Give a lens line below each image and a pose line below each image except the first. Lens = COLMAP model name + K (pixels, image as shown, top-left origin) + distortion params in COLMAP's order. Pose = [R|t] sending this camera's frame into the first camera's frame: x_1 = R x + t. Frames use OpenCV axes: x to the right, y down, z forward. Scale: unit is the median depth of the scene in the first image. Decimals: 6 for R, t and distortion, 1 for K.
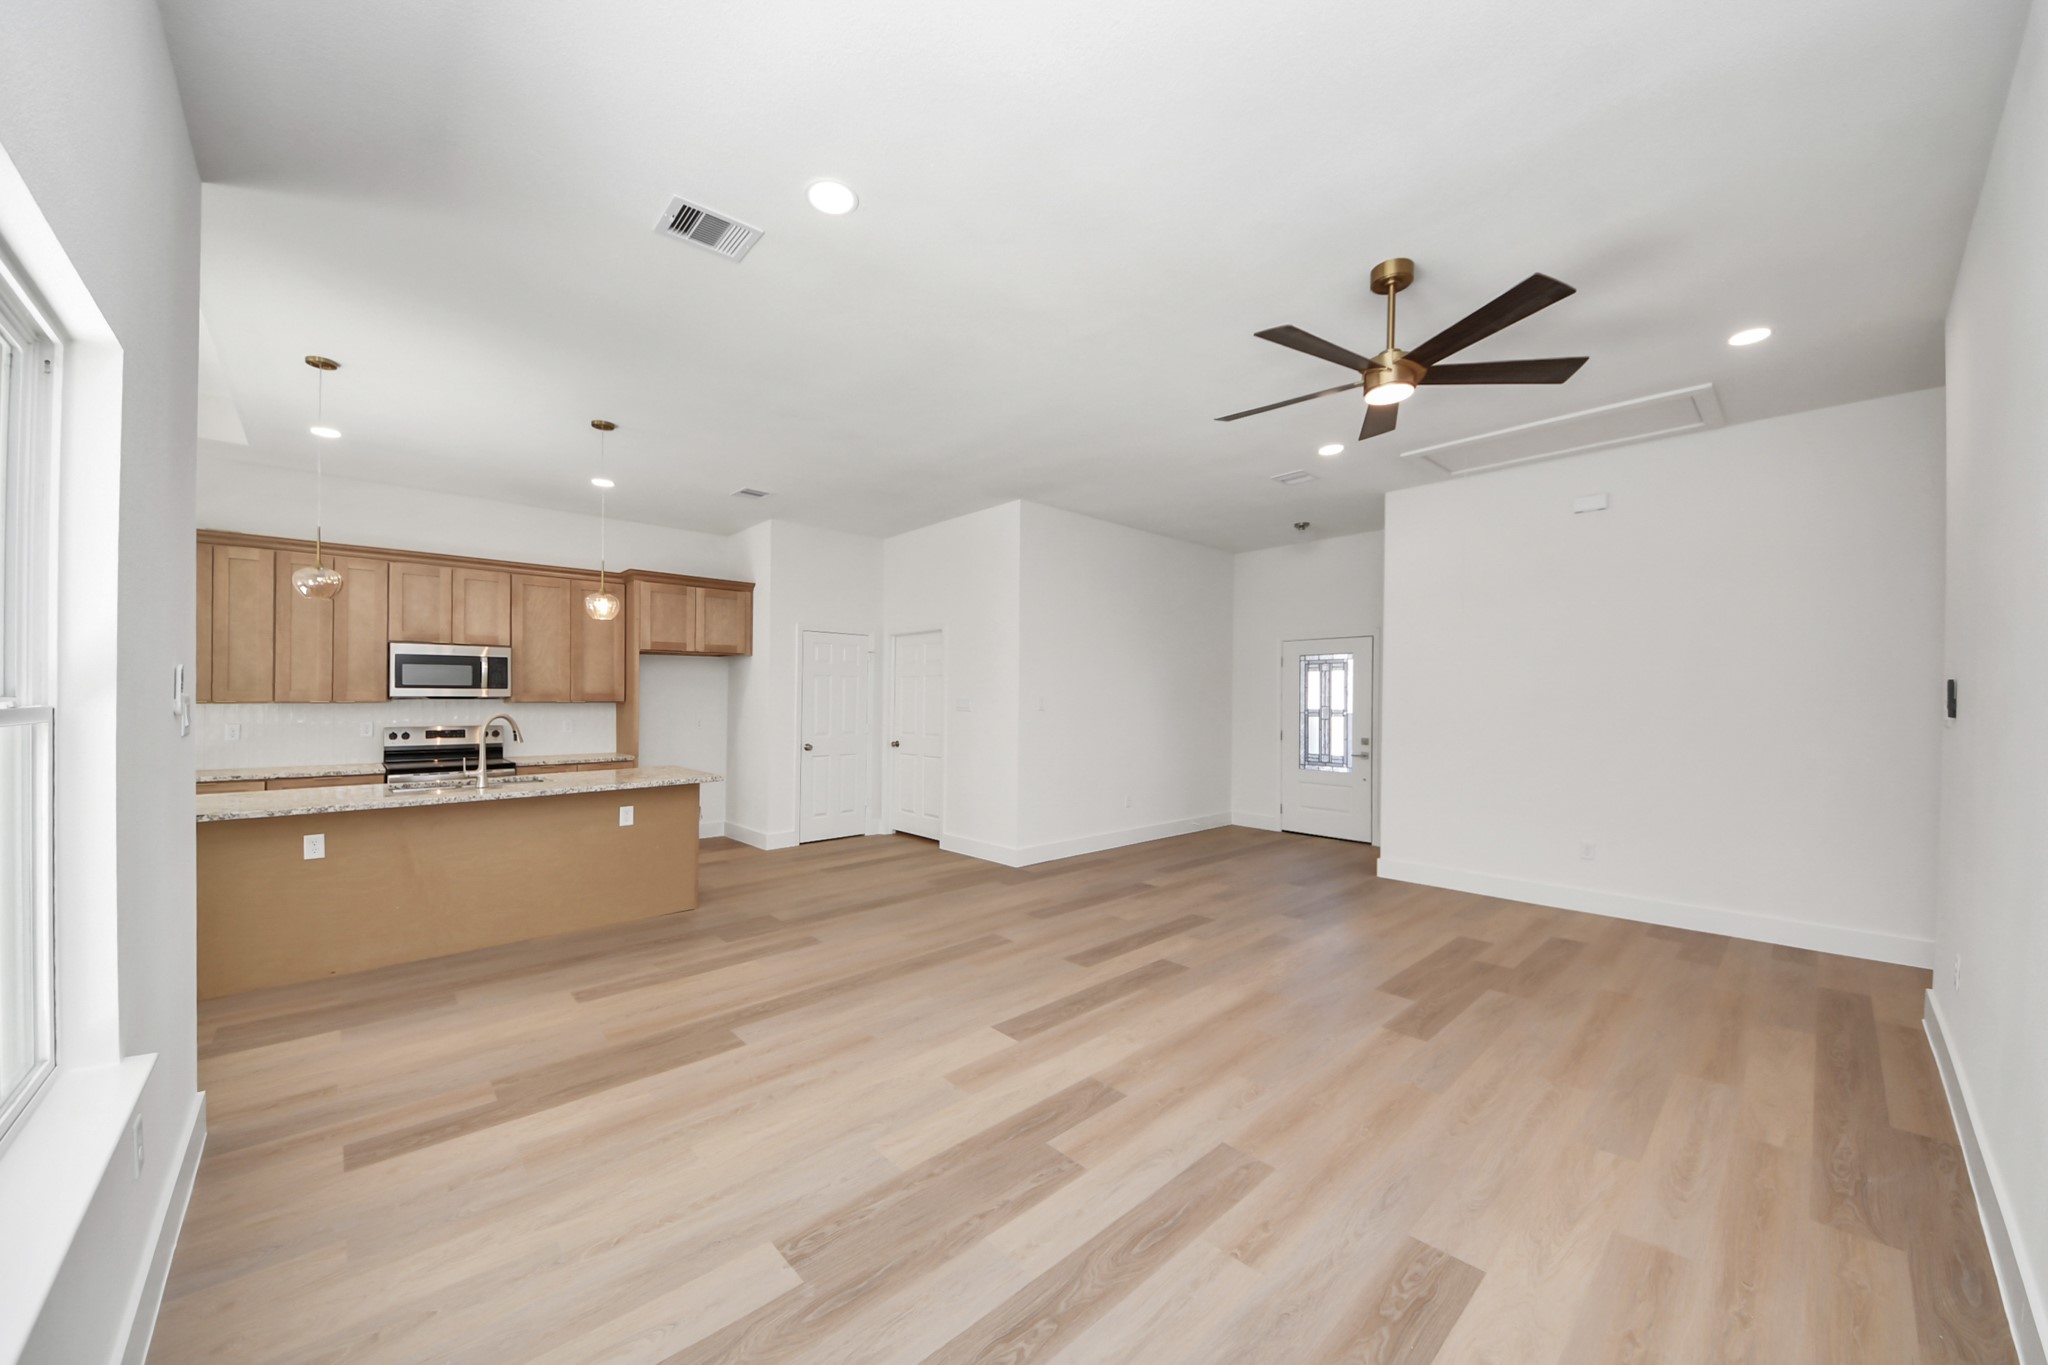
lens RADIAL K [[725.9, 0, 1023.7], [0, 725.9, 692.9], [0, 0, 1]] dist [0.014148, -0.010457]
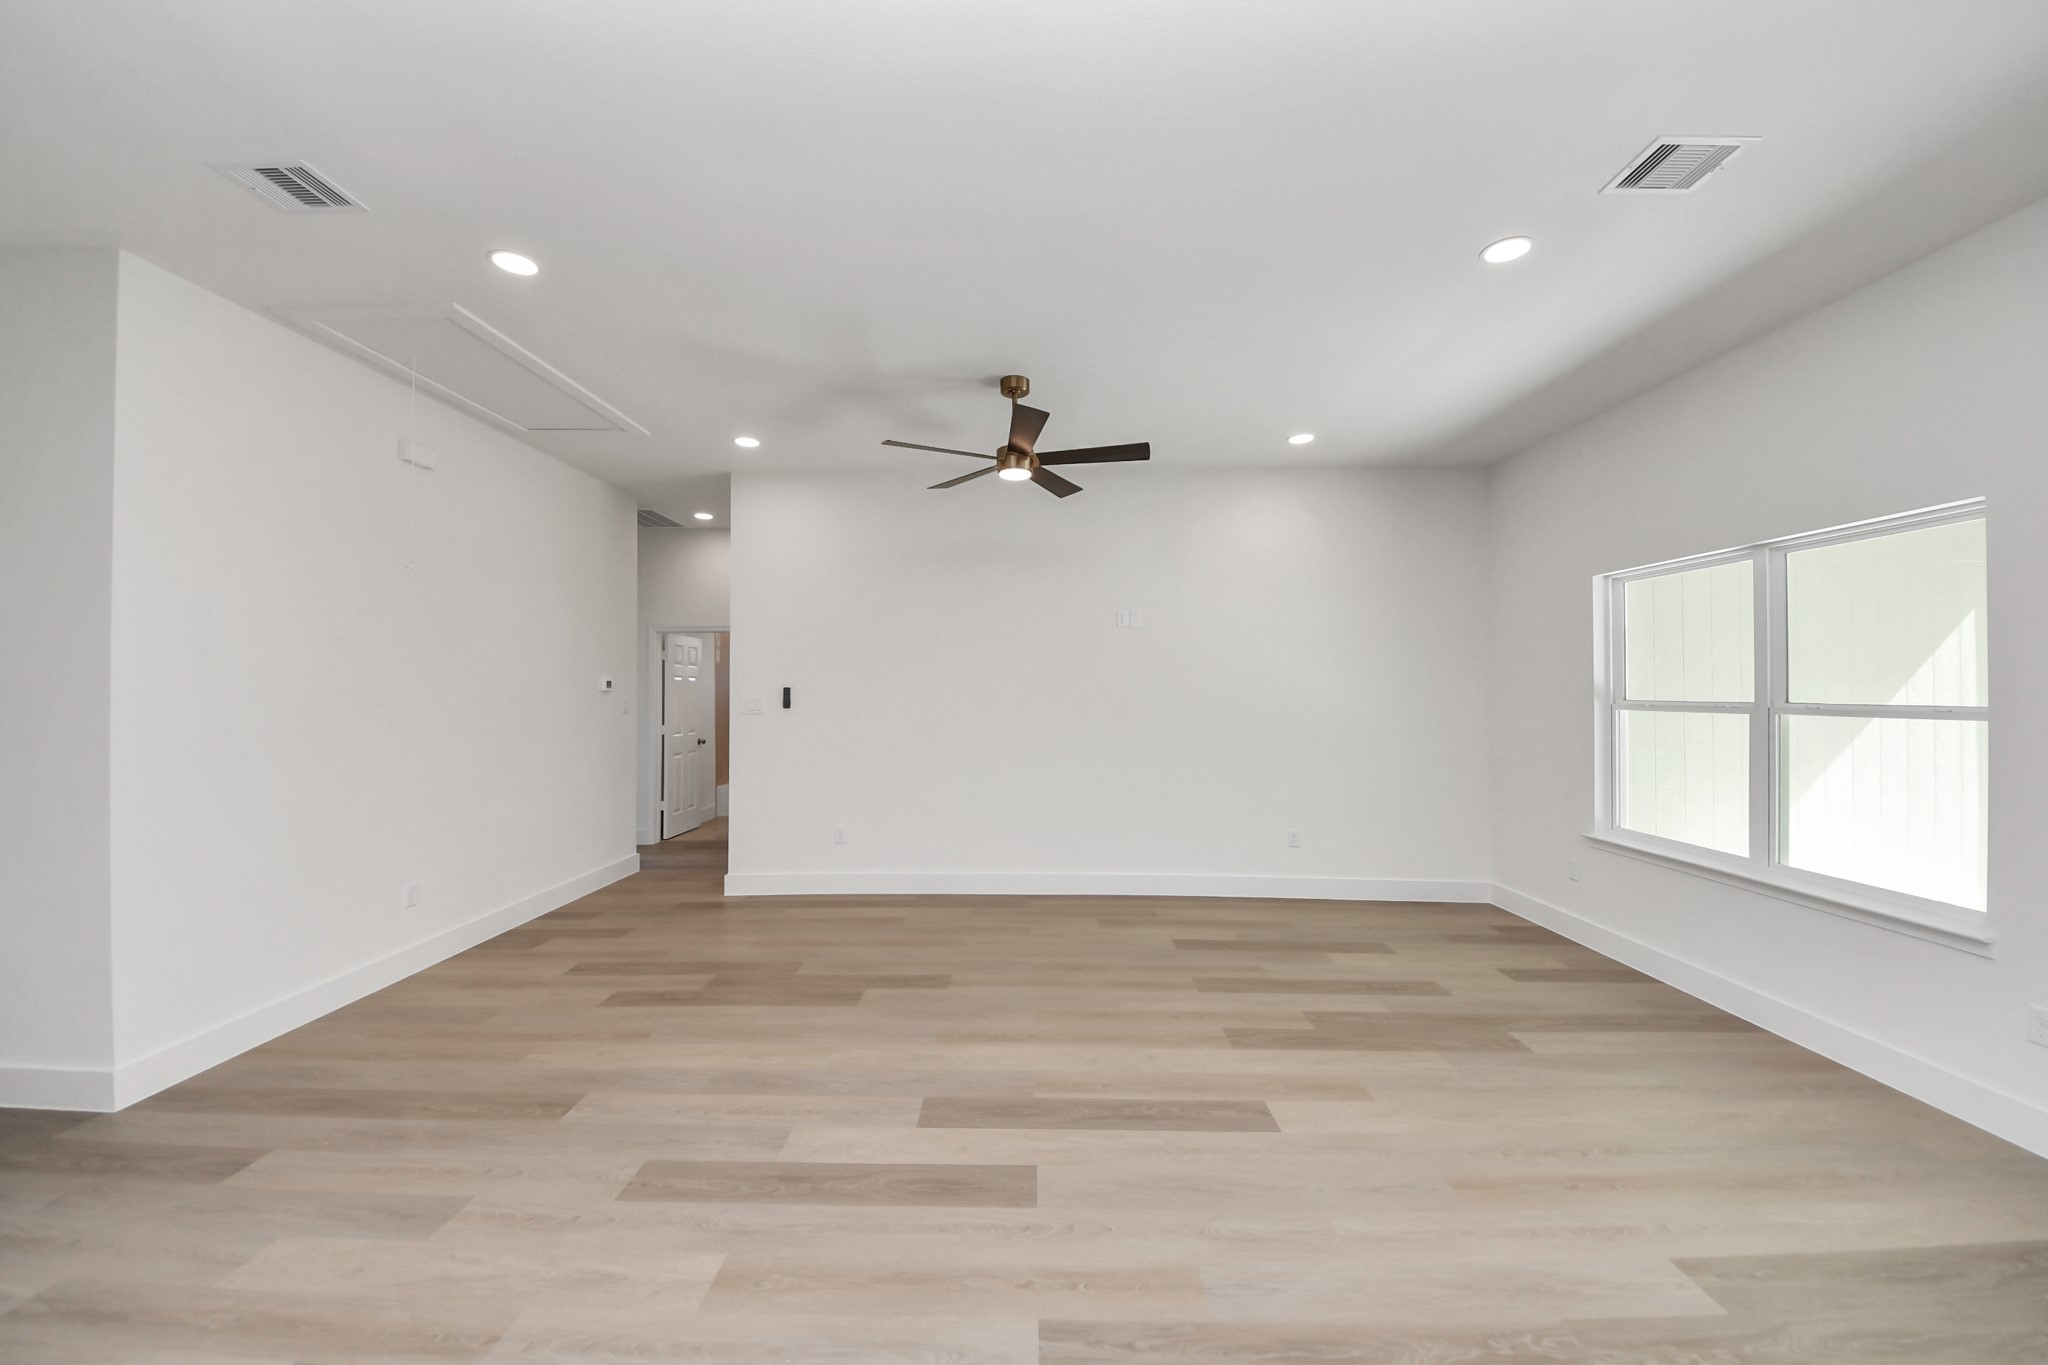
lens RADIAL K [[725.9, 0, 1020.0], [0, 725.9, 679.7], [0, 0, 1]] dist [0.014148, -0.010457]
pose [[-0.714236, 0.006947, 0.699870, -0.224823], [-0.004591, 0.999883, -0.014610, -0.007508], [-0.699890, -0.013648, -0.714121, 0.996217]]
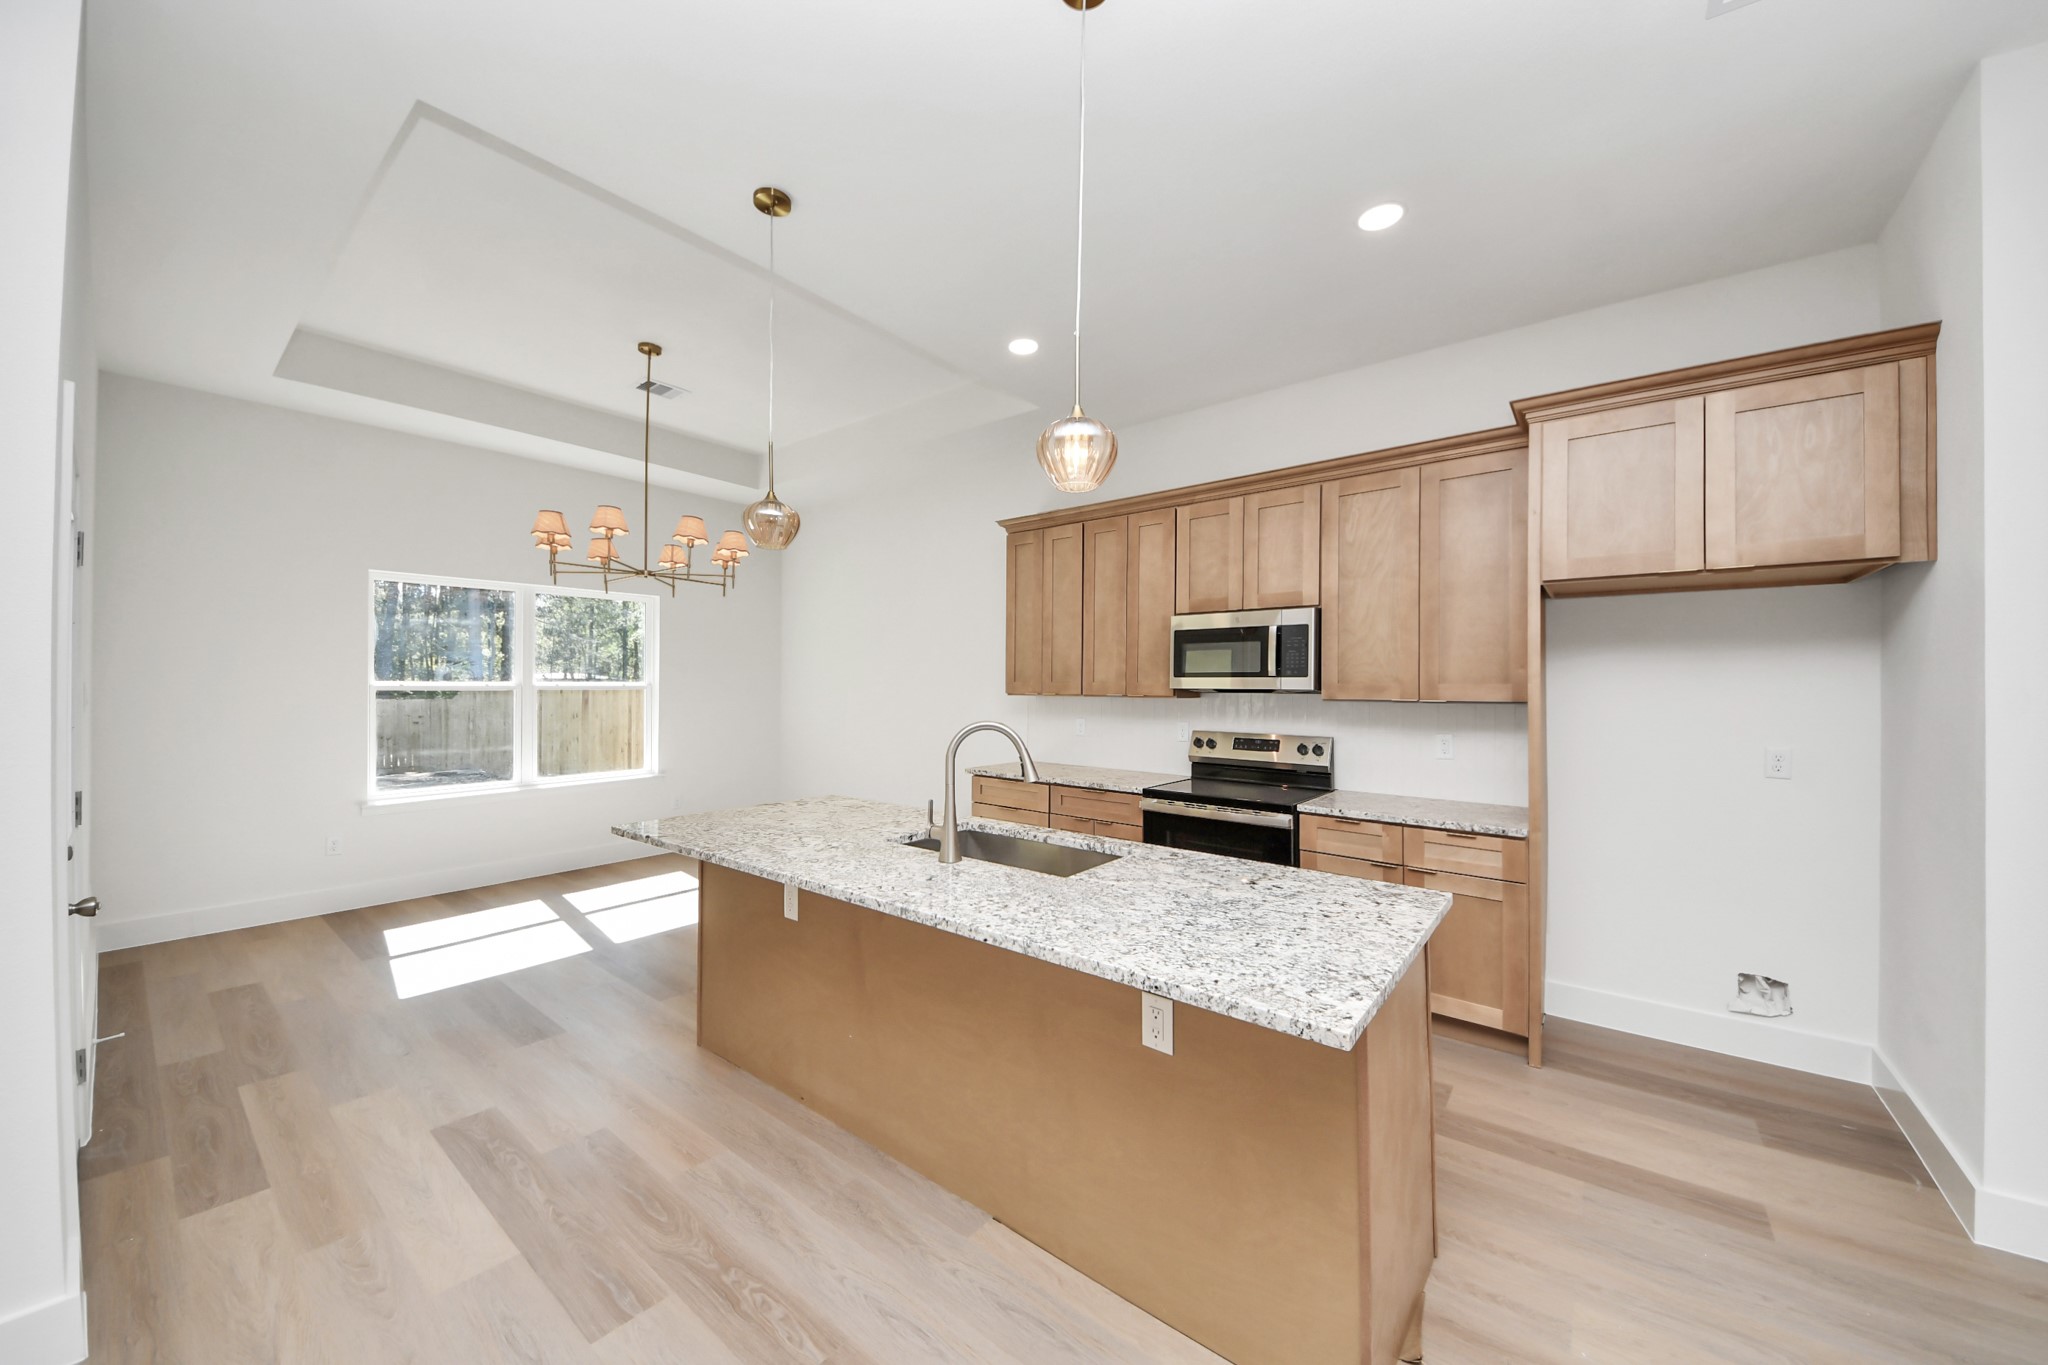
lens RADIAL K [[725.9, 0, 1013.2], [0, 725.9, 681.7], [0, 0, 1]] dist [0.014148, -0.010457]
pose [[0.136022, -0.008219, -0.990672, -0.163426], [0.000332, 0.999966, -0.008251, 0.003177], [0.990706, 0.000794, 0.136020, 0.729619]]
